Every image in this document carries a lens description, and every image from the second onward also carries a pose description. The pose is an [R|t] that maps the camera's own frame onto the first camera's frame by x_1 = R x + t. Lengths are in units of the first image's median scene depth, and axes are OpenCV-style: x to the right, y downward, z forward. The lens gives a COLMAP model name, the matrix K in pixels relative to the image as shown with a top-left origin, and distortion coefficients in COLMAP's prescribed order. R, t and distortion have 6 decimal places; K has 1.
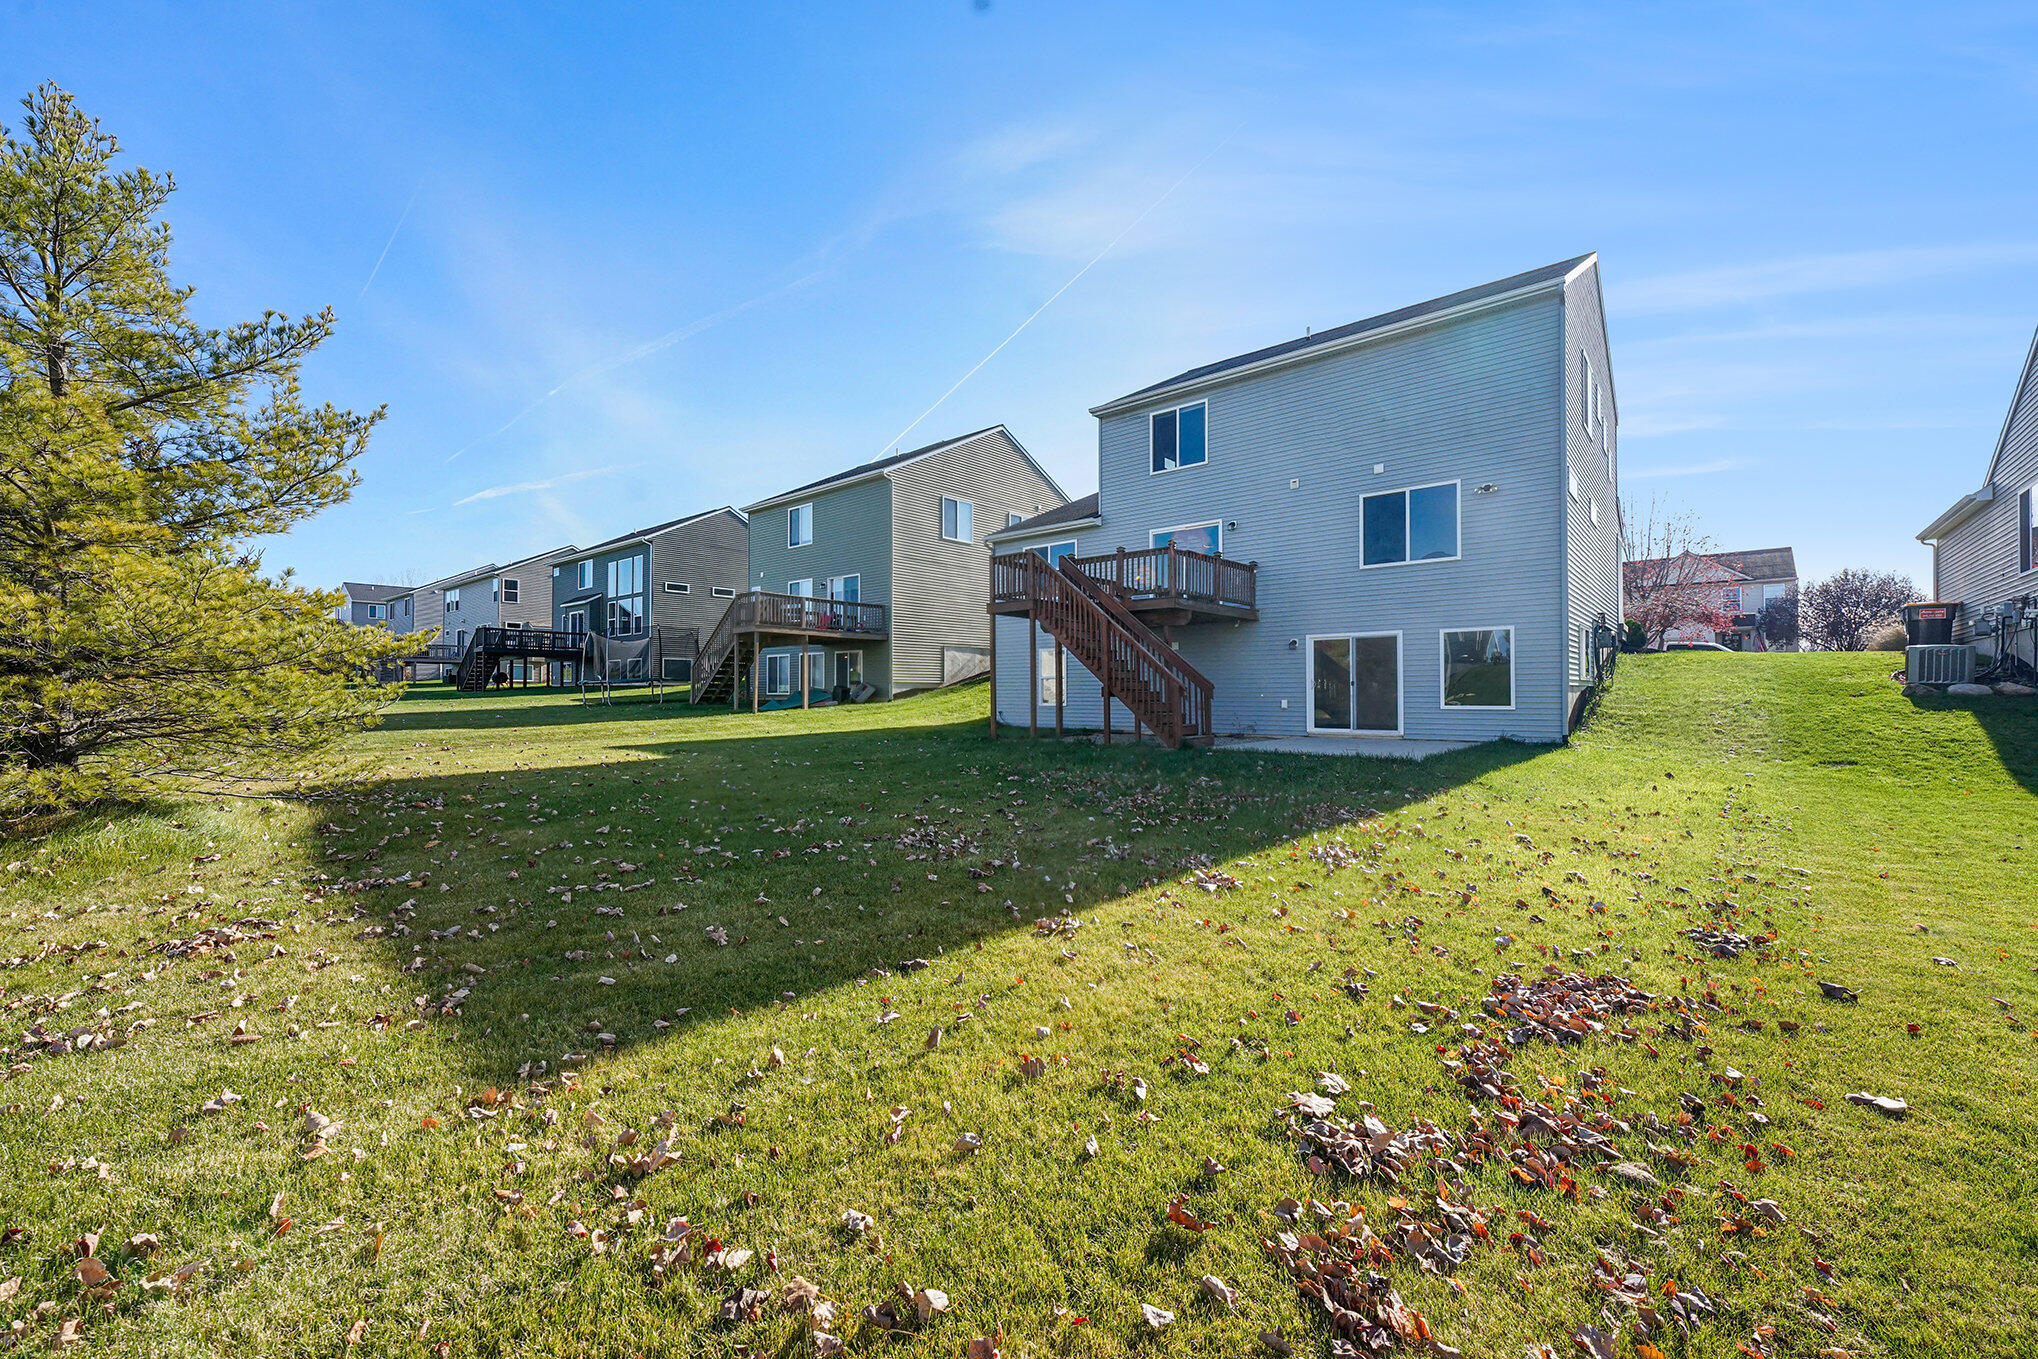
lens RADIAL K [[815.7, 0, 1016.1], [0, 815.7, 682.0], [0, 0, 1]] dist [-0.000752, 0.000351]
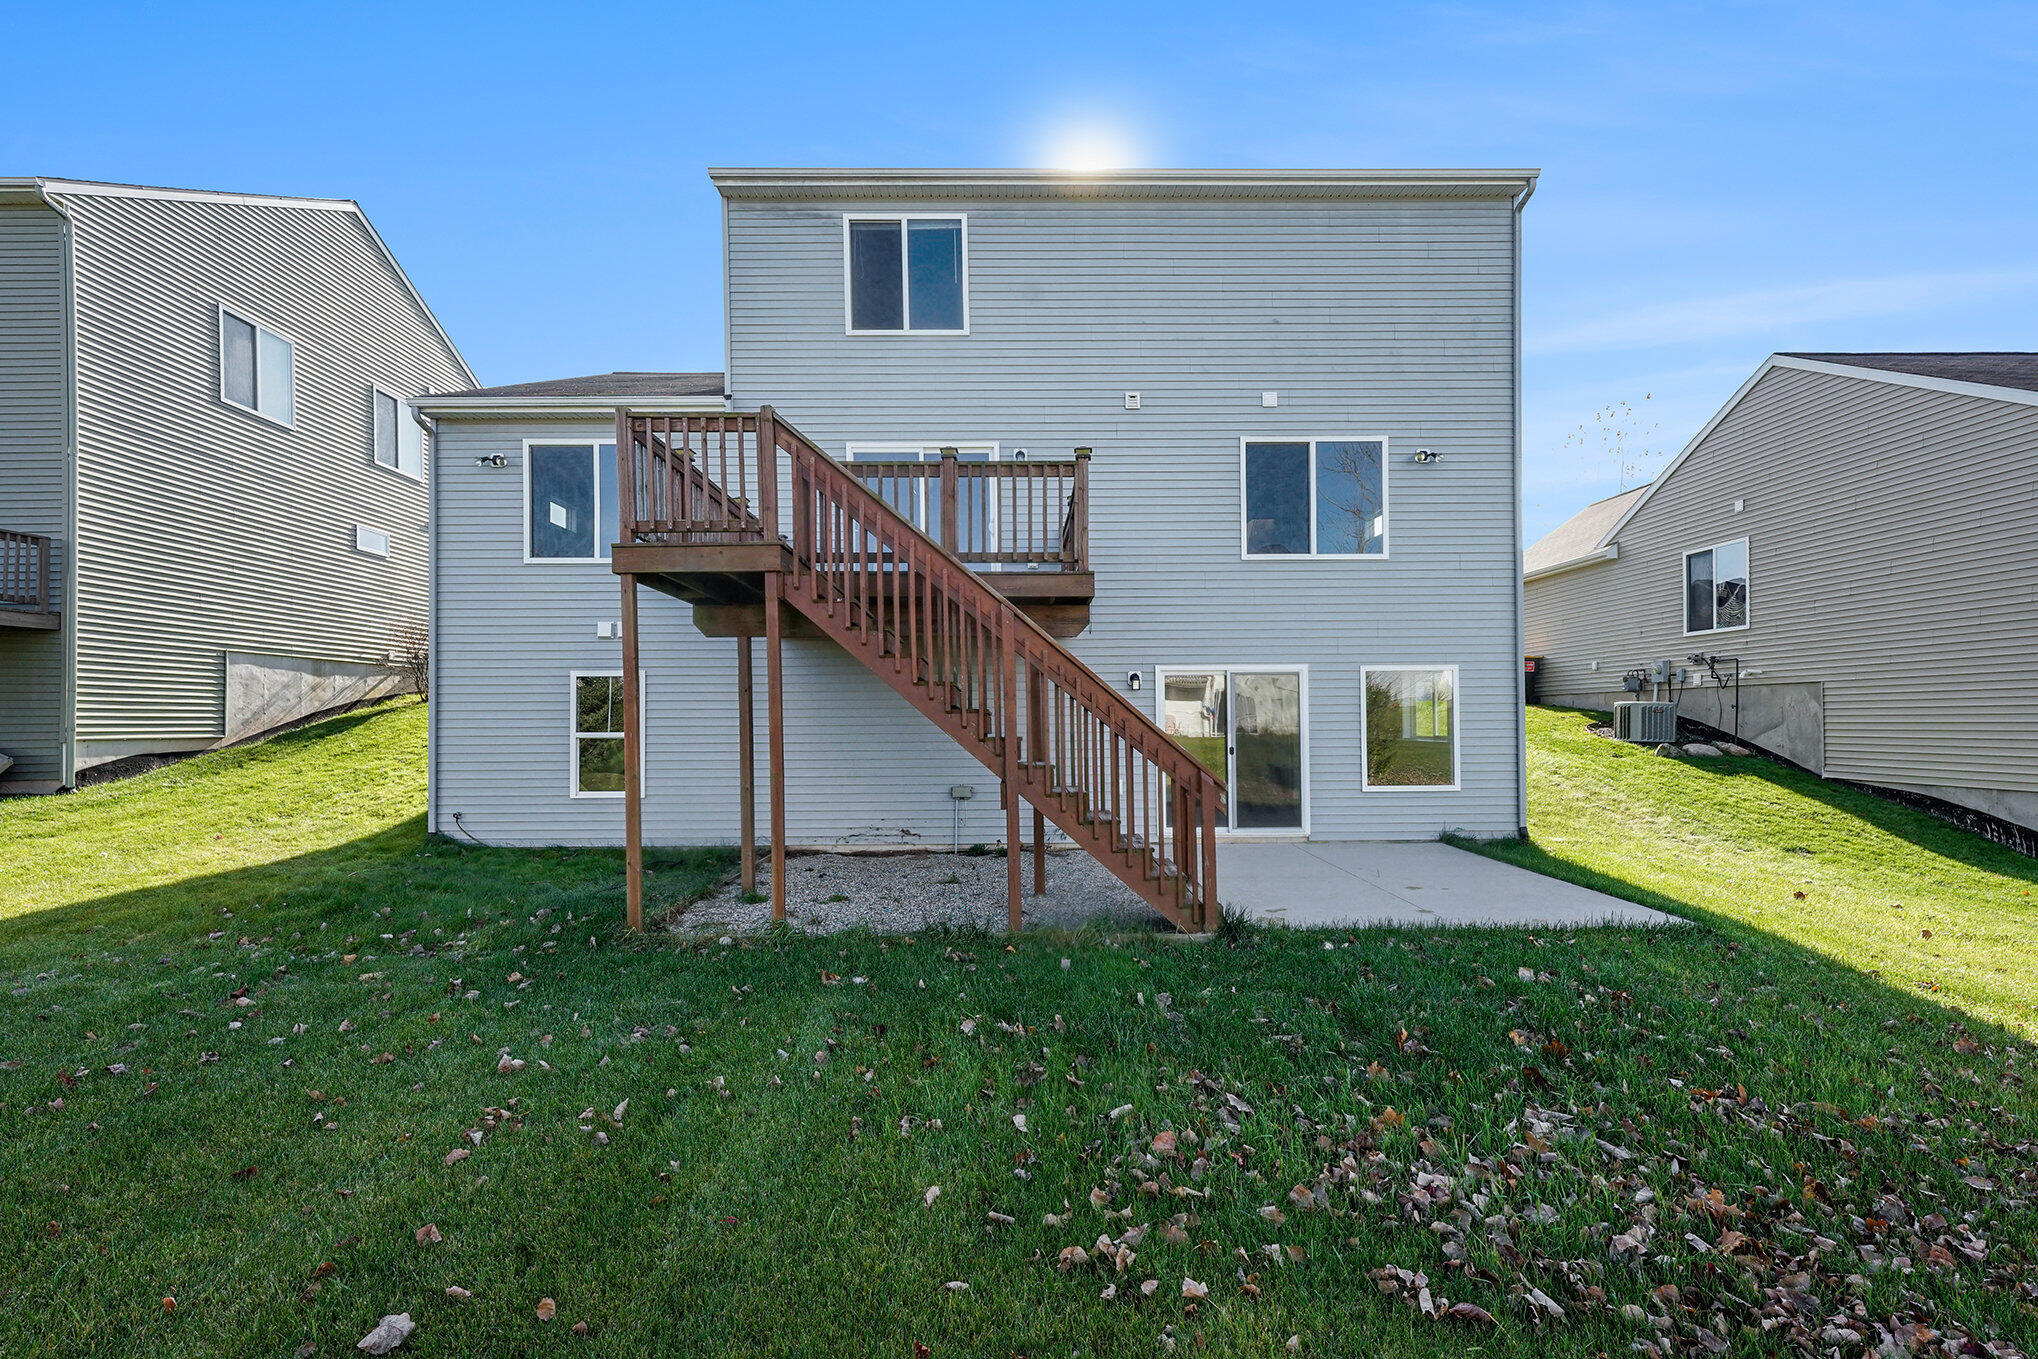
lens RADIAL K [[1007.0, 0, 1020.5], [0, 1007.0, 693.5], [0, 0, 1]] dist [-0.019737, -0.000108]
pose [[0.757520, 0.020701, 0.652484, -0.156514], [-0.007860, 0.999714, -0.022592, -0.019146], [-0.652765, 0.011985, 0.757466, 0.473594]]
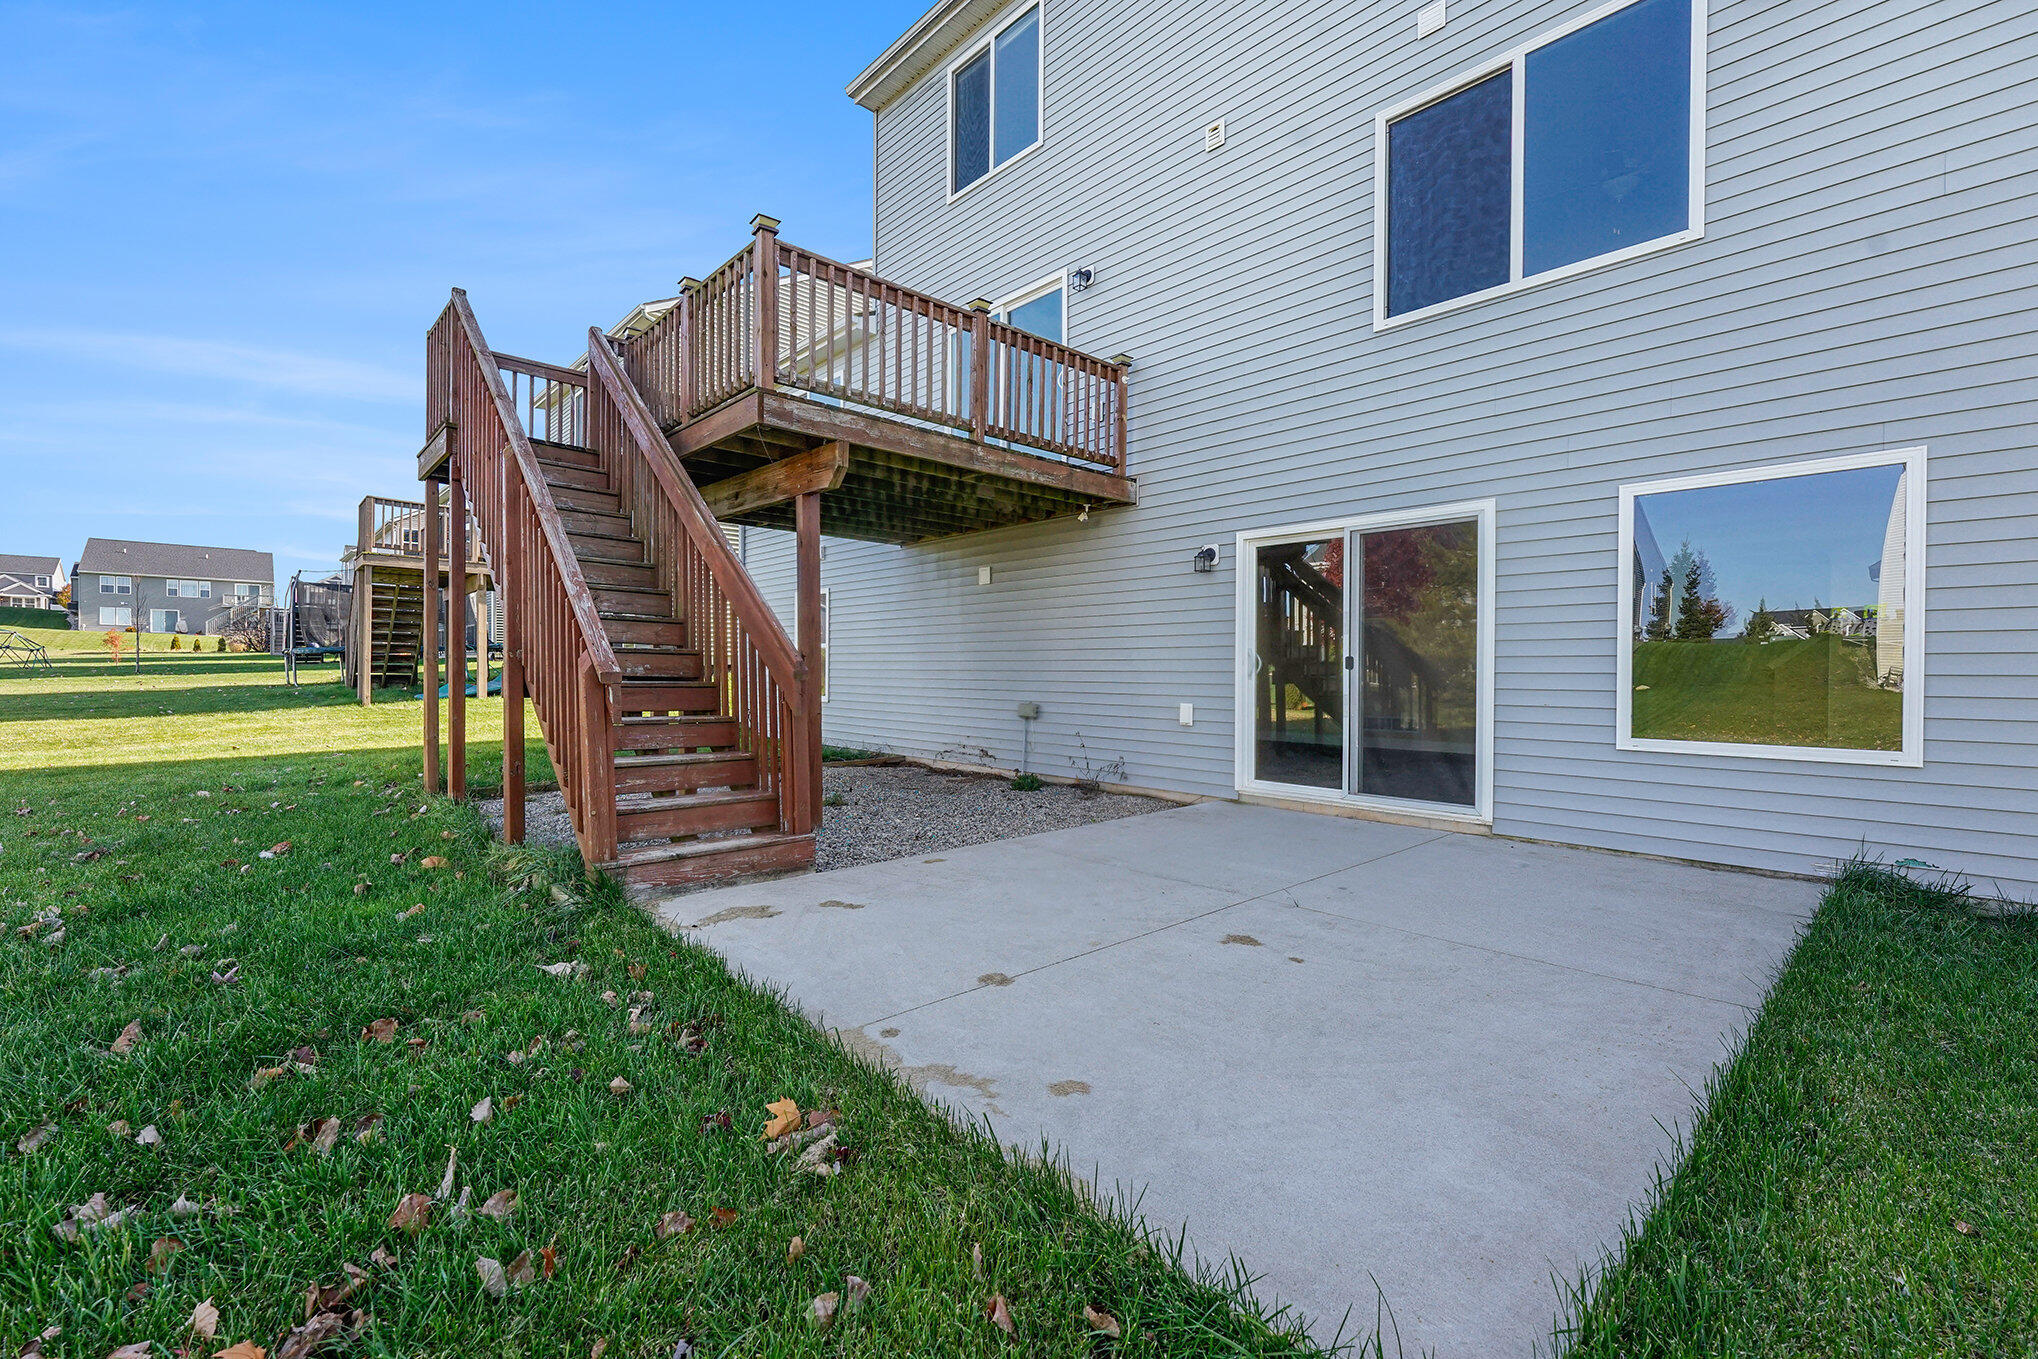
lens RADIAL K [[855.7, 0, 1021.6], [0, 855.7, 676.5], [0, 0, 1]] dist [-0.005066, -0.000256]
pose [[0.990172, 0.005389, -0.139755, 0.280670], [-0.001224, 0.999553, 0.029872, -0.002764], [0.139853, -0.029407, 0.989735, 0.533215]]
